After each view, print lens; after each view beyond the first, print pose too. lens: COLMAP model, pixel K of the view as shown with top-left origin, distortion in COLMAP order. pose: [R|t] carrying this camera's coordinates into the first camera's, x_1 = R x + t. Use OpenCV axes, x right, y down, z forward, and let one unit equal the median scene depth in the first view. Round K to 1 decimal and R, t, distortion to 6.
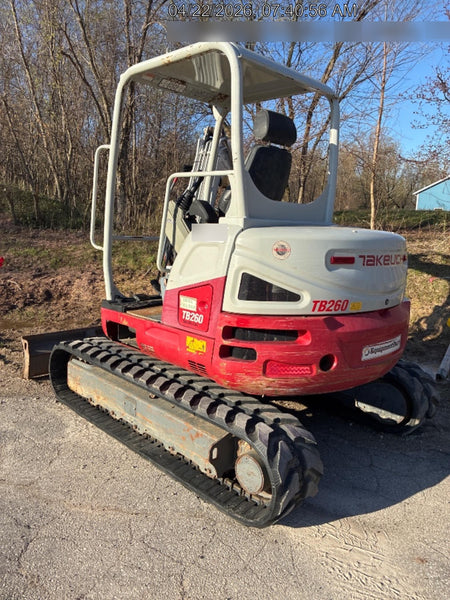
lens RADIAL K [[455.5, 0, 225.0], [0, 455.5, 300.0], [0, 0, 1]] dist [0.026055, -0.041434]
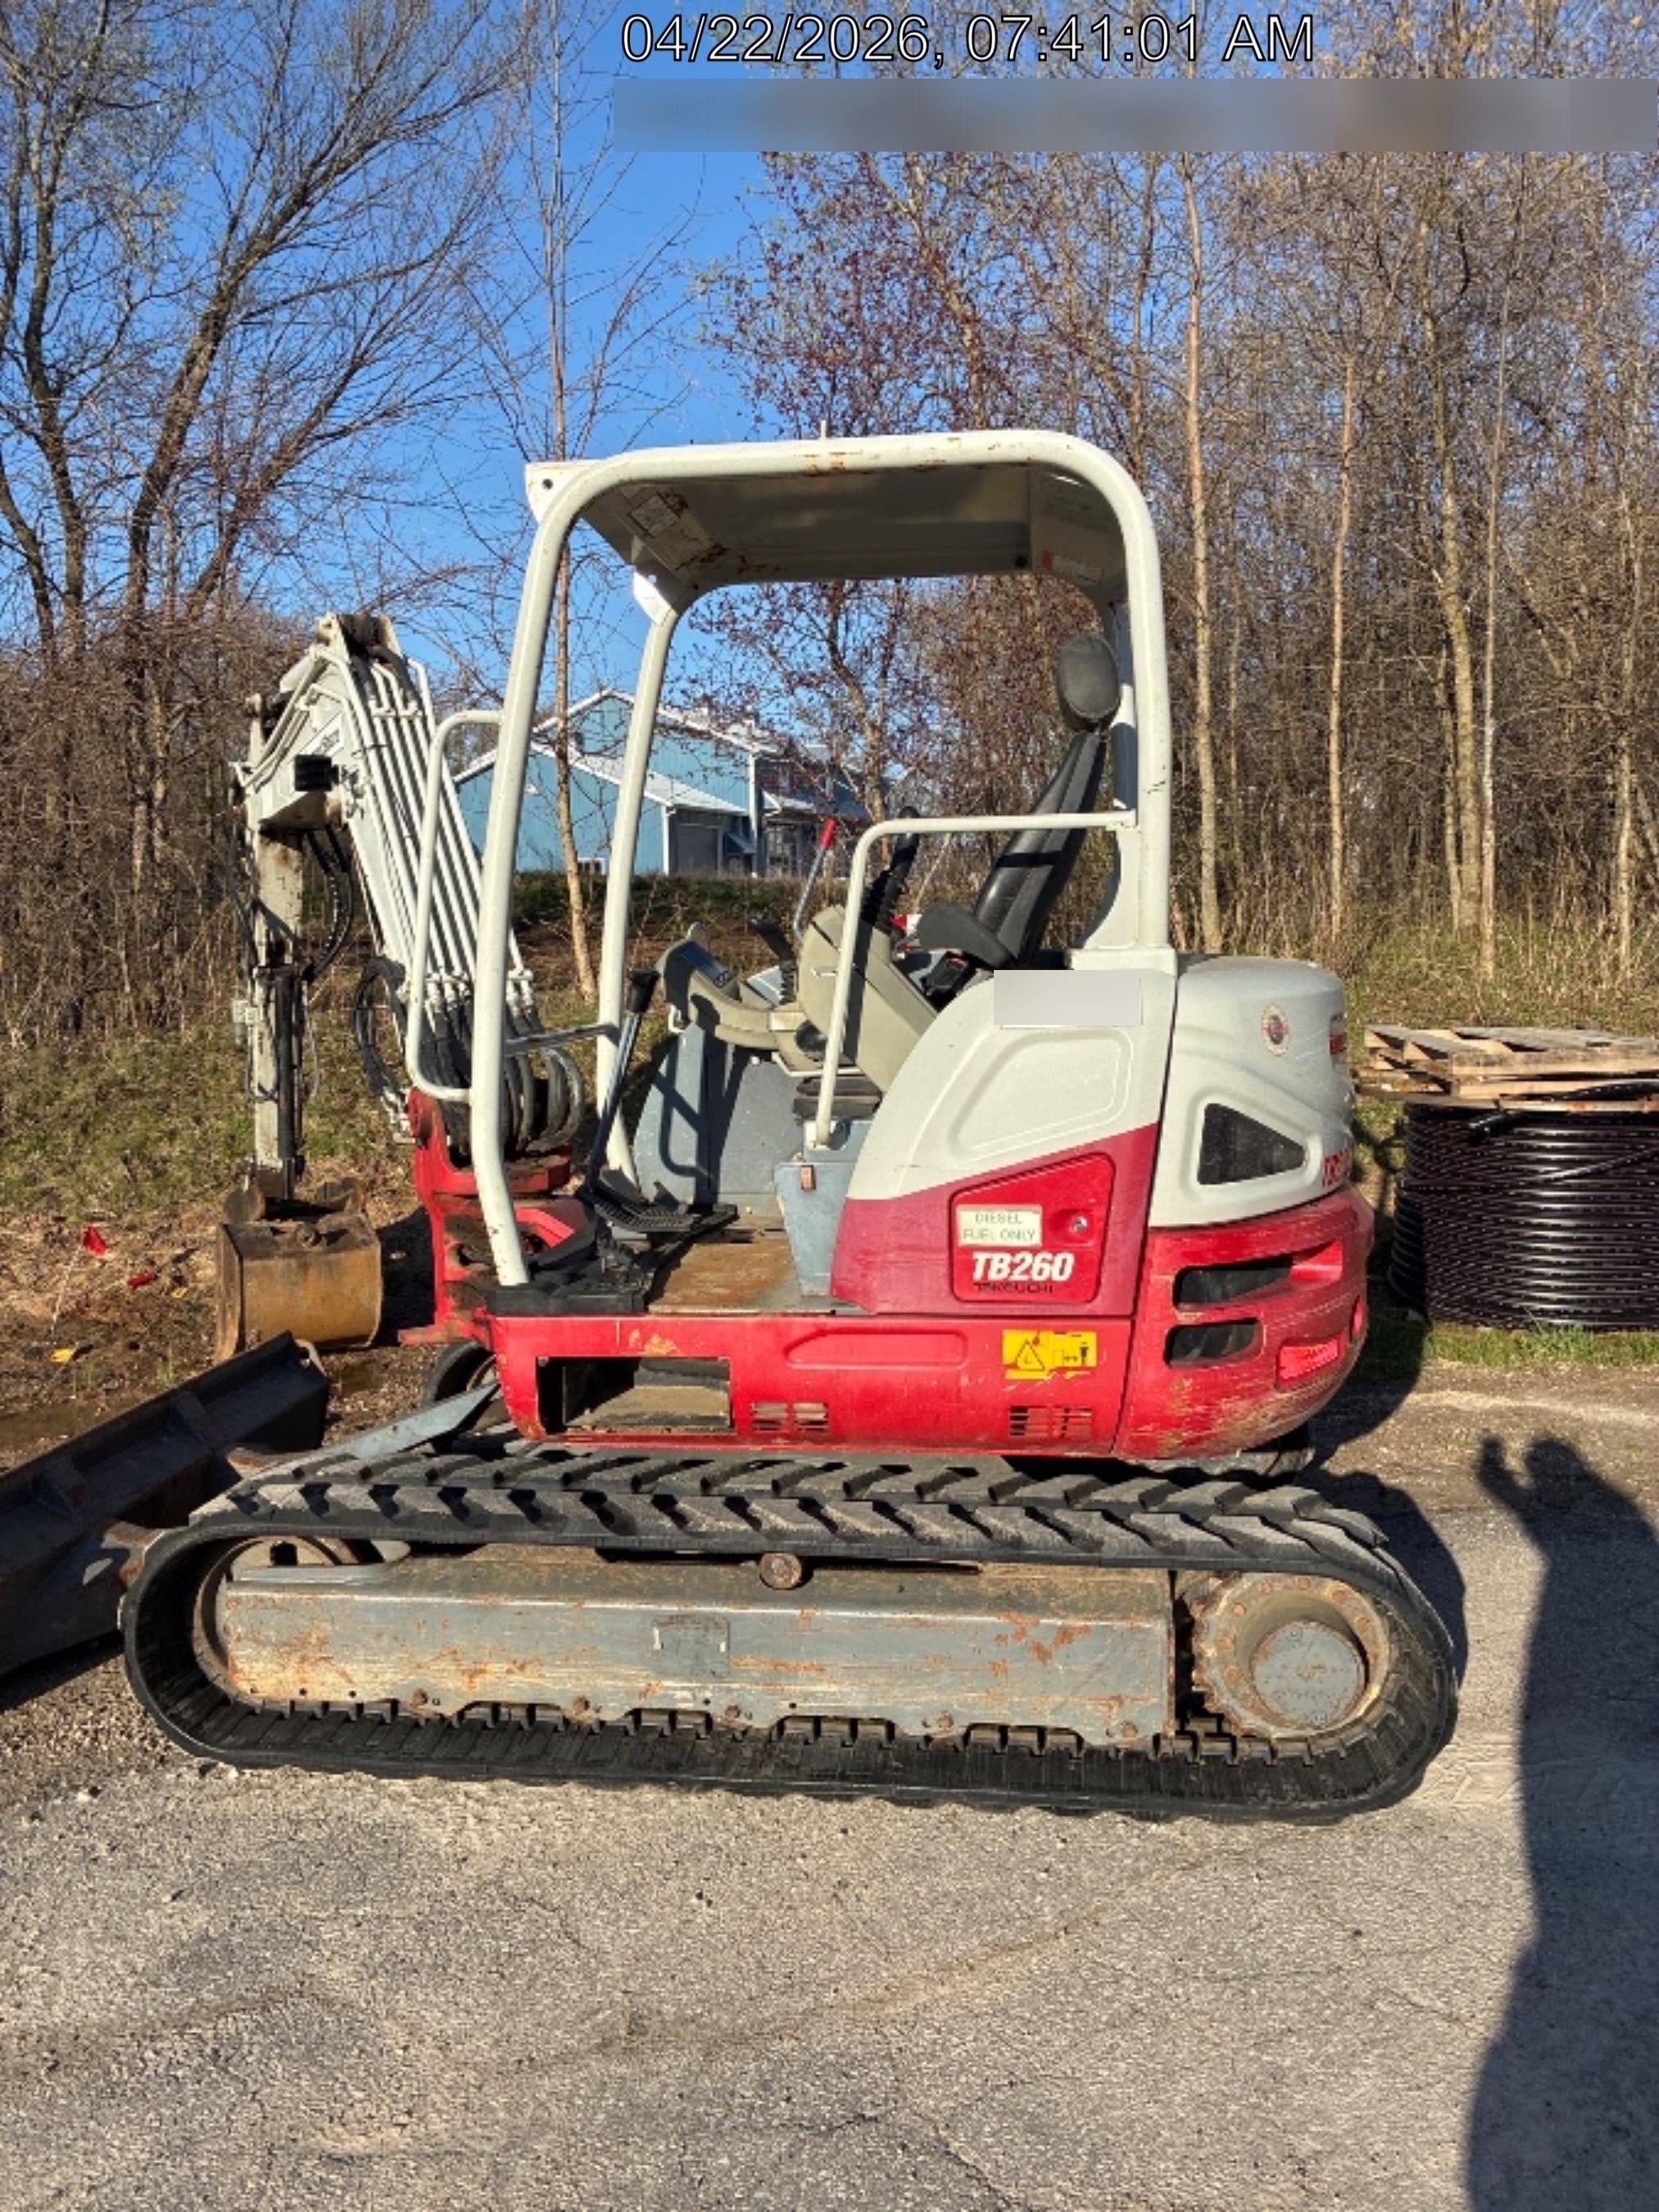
lens RADIAL K [[1679.2, 0, 829.5], [0, 1679.2, 1106.0], [0, 0, 1]] dist [0.026055, -0.041434]
pose [[0.805557, -0.121707, 0.579884, -0.843563], [0.155154, 0.987856, -0.008202, -0.084267], [-0.571844, 0.096578, 0.814658, 0.114296]]
